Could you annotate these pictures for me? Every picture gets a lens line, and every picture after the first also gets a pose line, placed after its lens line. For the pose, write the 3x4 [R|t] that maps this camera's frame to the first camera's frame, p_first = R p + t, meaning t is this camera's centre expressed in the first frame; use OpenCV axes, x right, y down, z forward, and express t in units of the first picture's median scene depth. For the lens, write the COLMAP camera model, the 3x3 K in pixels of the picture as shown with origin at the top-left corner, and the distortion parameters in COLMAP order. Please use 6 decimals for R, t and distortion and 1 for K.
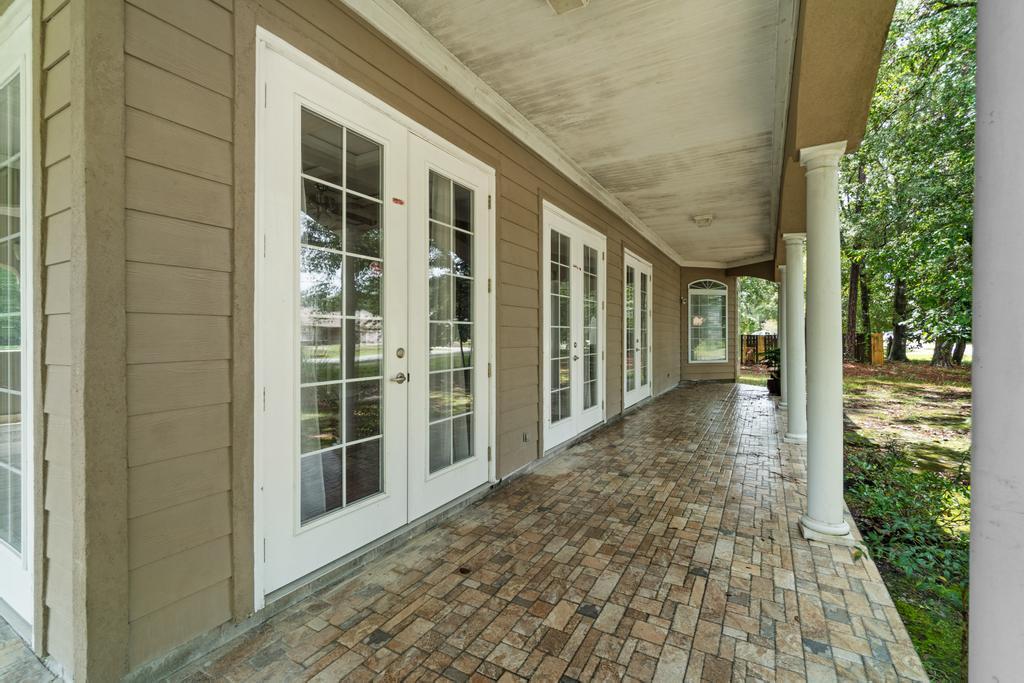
lens RADIAL K [[436.1, 0, 510.5], [0, 436.1, 332.0], [0, 0, 1]] dist [0.002289, 0.000208]
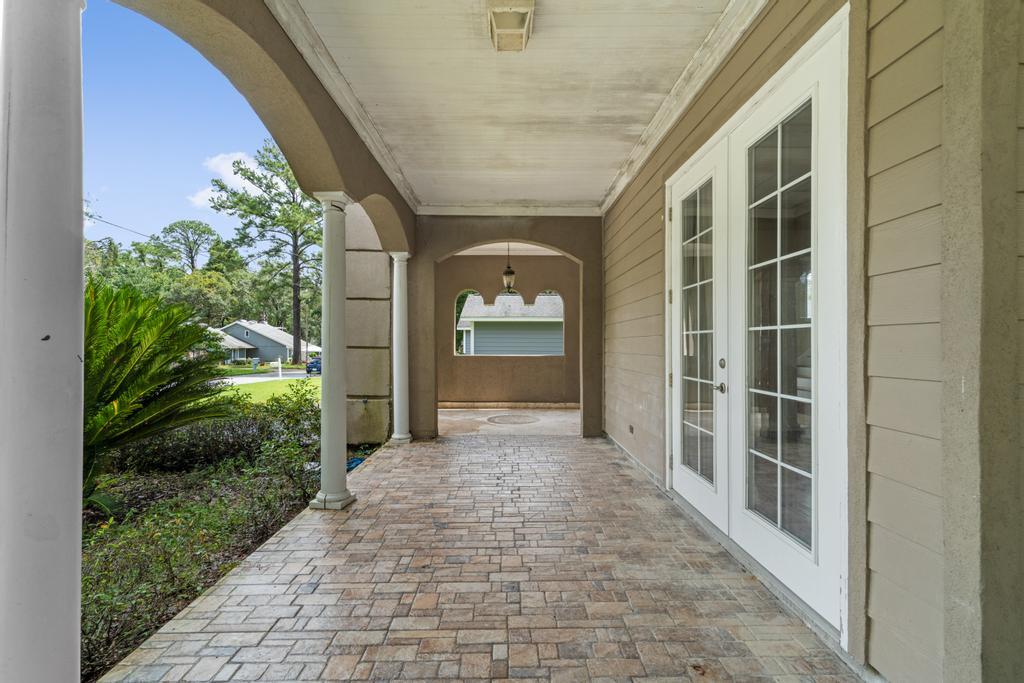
lens RADIAL K [[436.1, 0, 512.6], [0, 436.1, 345.5], [0, 0, 1]] dist [0.002289, 0.000208]
pose [[0.525052, 0.006293, -0.851047, -0.715179], [0.004300, 0.999940, 0.010047, -0.009667], [0.851059, -0.008935, 0.524993, -0.237265]]
